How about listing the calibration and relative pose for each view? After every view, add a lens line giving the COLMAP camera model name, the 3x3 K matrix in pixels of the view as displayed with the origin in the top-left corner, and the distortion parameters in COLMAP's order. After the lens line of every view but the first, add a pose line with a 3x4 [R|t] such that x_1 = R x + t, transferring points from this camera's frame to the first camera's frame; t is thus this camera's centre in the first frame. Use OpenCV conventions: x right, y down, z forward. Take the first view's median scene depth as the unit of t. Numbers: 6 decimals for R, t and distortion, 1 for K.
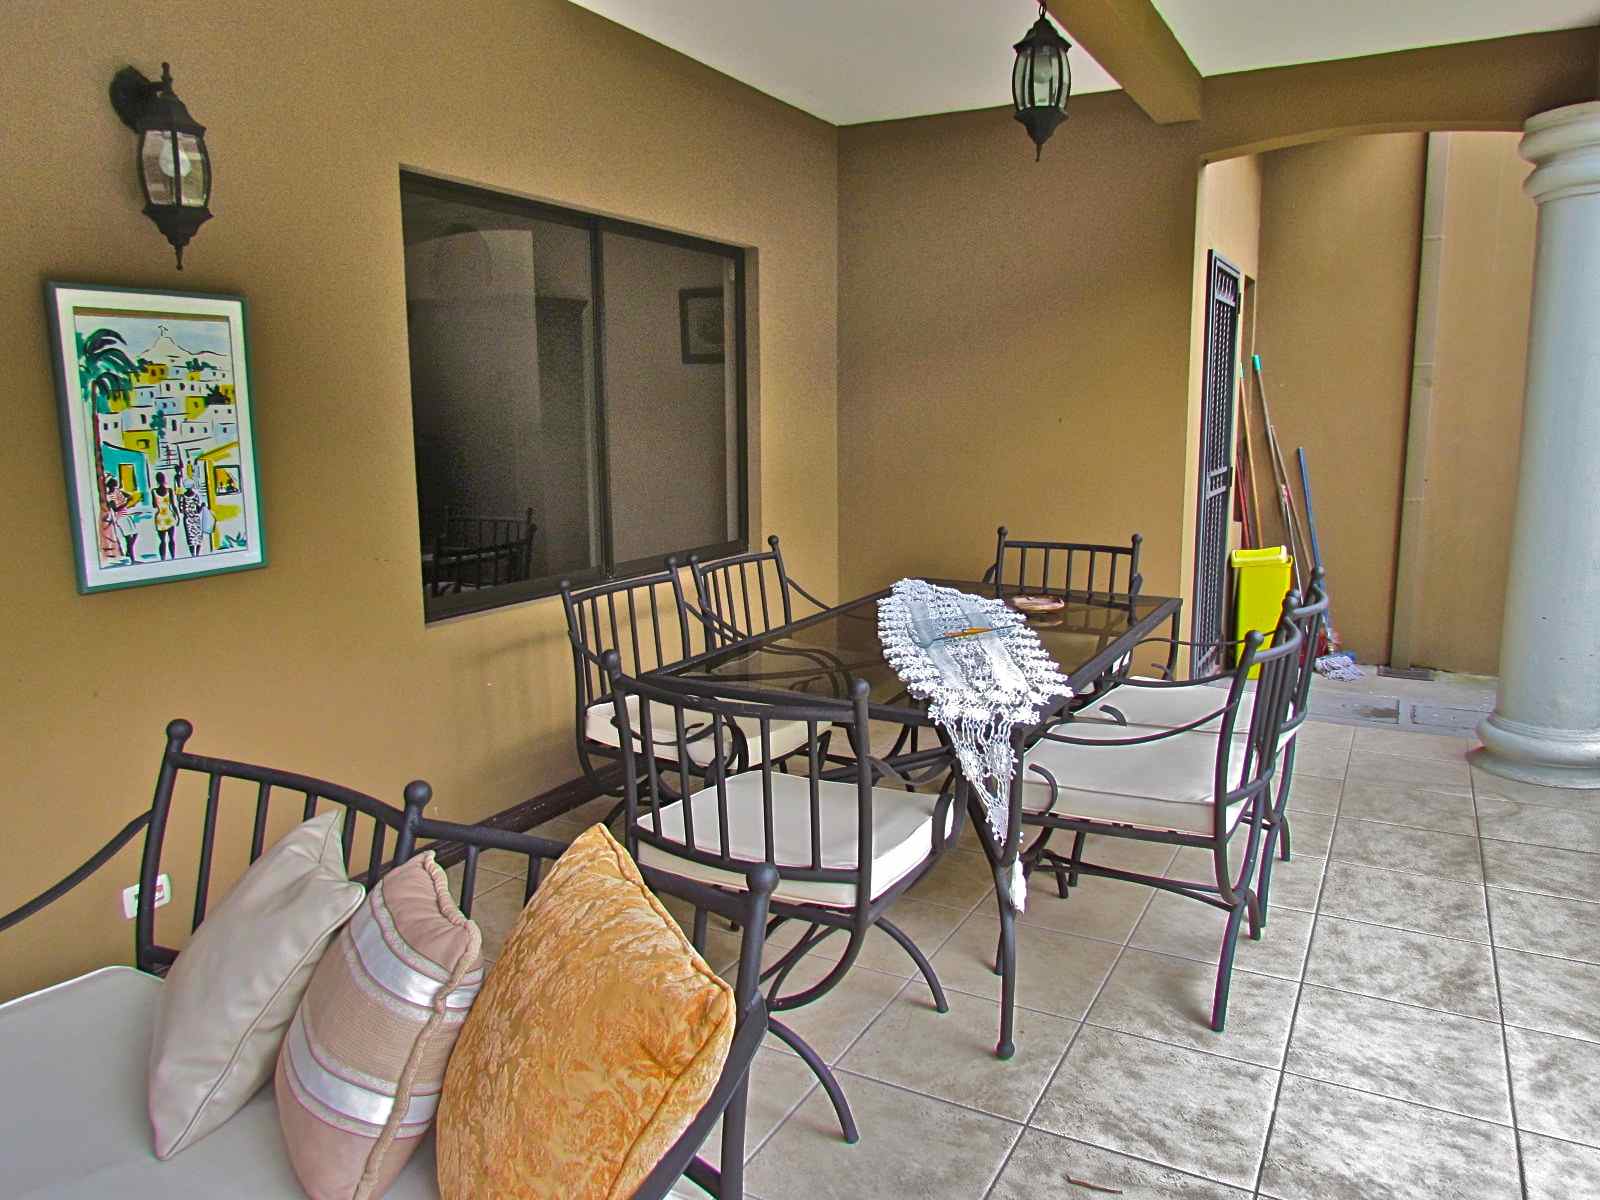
lens RADIAL K [[1145.8, 0, 800.0], [0, 1145.8, 600.0], [0, 0, 1]] dist [0.007339, 0.001085]
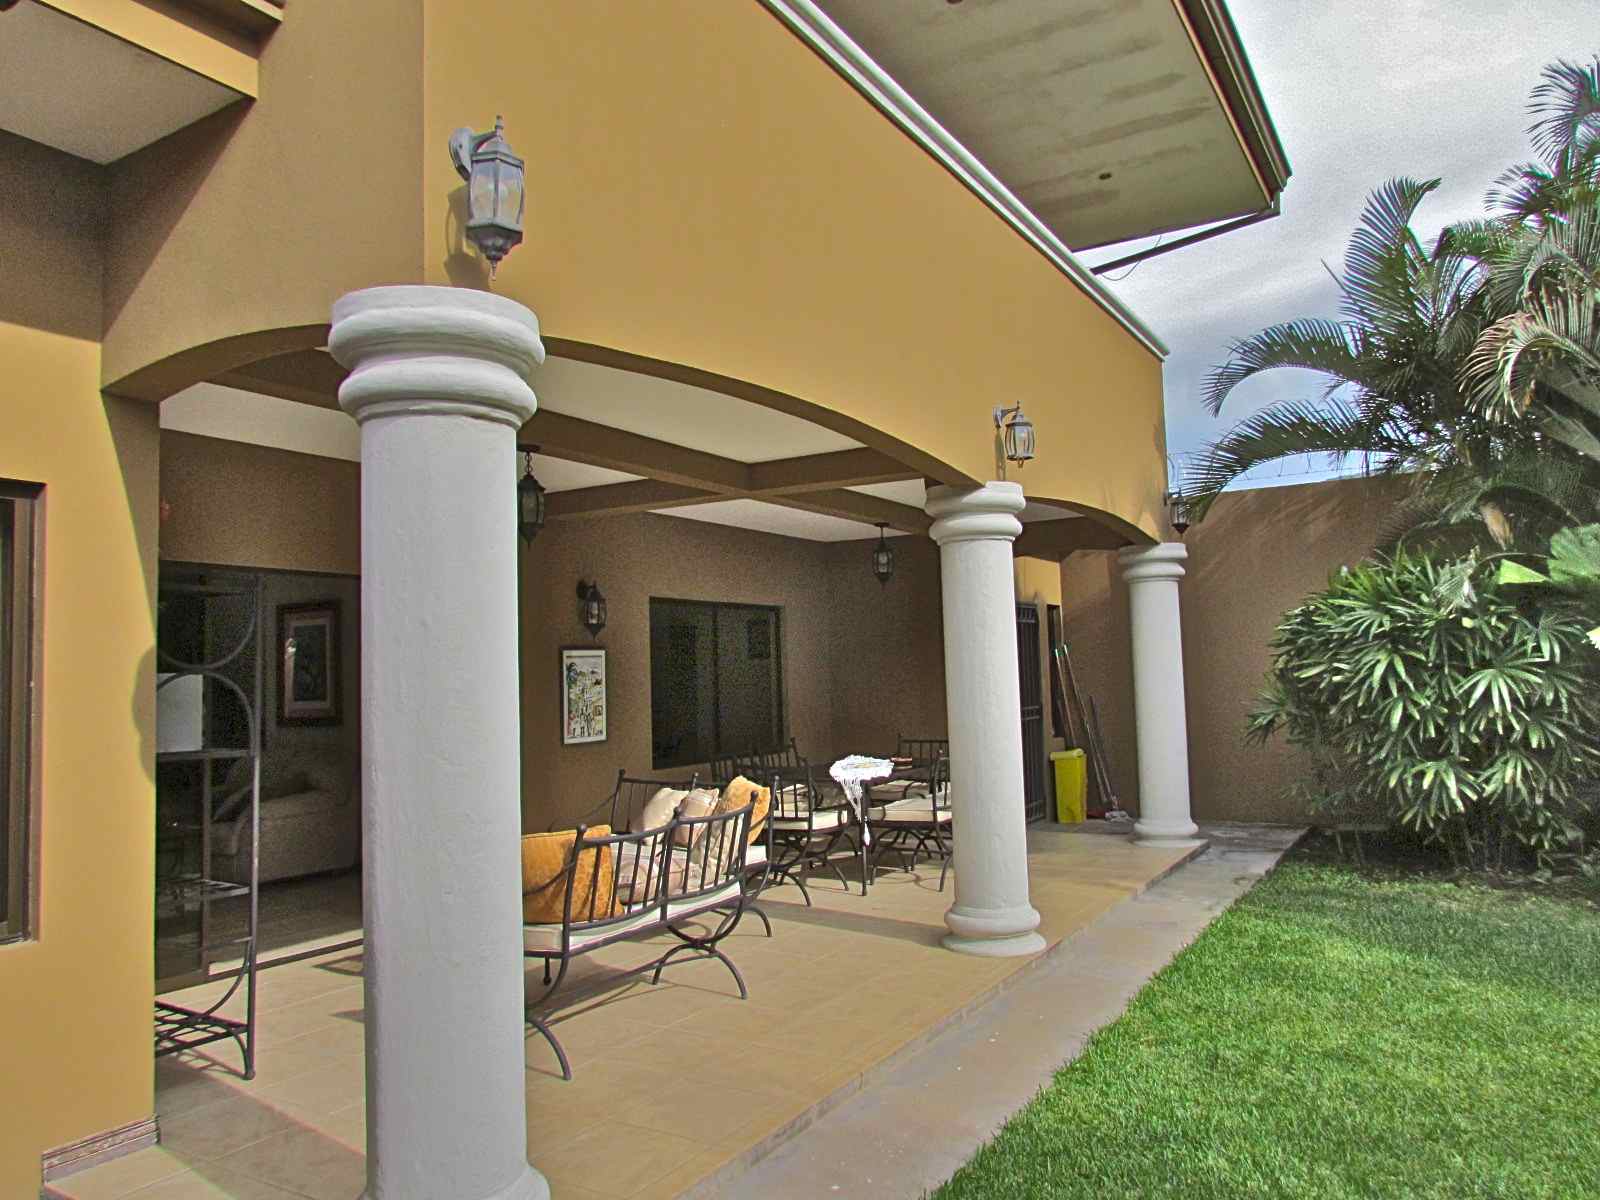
lens RADIAL K [[1145.8, 0, 800.0], [0, 1145.8, 600.0], [0, 0, 1]] dist [0.007339, 0.001085]
pose [[0.998806, -0.025971, -0.041366, 0.147327], [0.015799, 0.973177, -0.229514, 0.315486], [0.046217, 0.228586, 0.972426, -1.978707]]
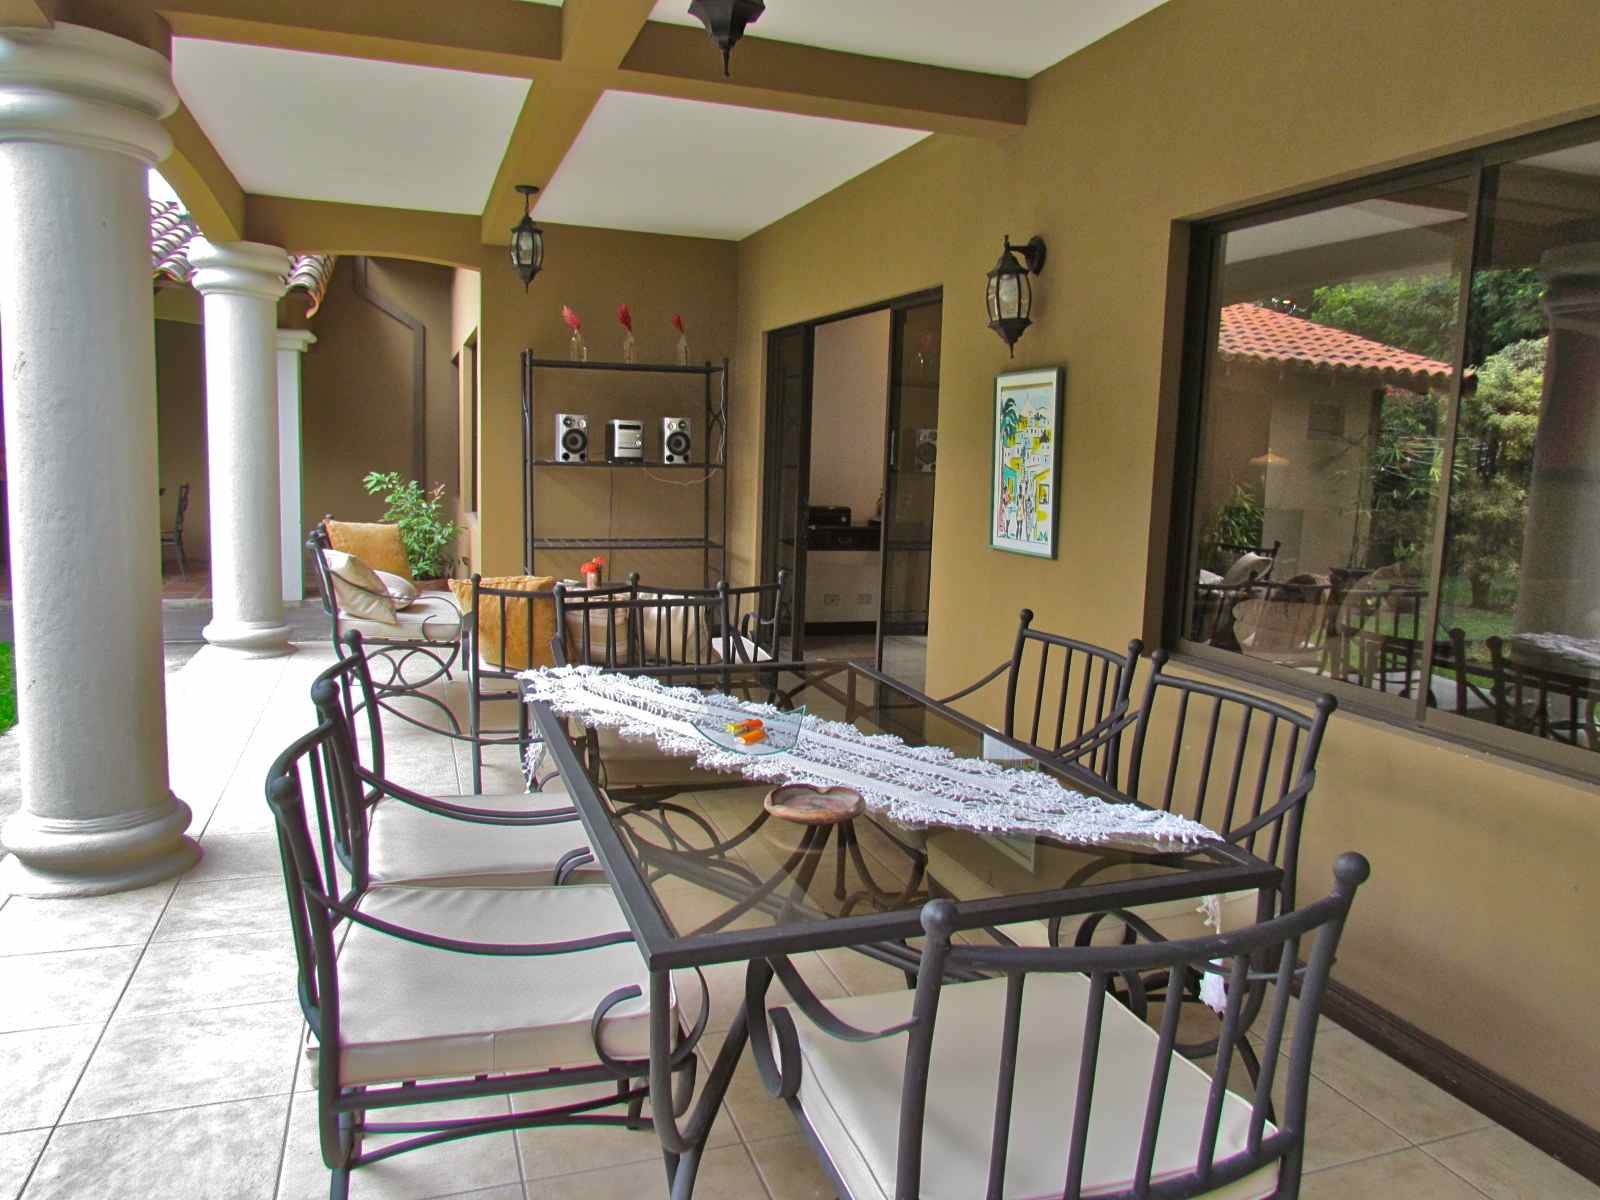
lens RADIAL K [[1145.8, 0, 800.0], [0, 1145.8, 600.0], [0, 0, 1]] dist [0.007339, 0.001085]
pose [[-0.671791, 0.080509, -0.736352, 0.840568], [-0.154361, 0.957037, 0.245465, -0.303048], [0.724479, 0.278565, -0.630502, 1.837032]]
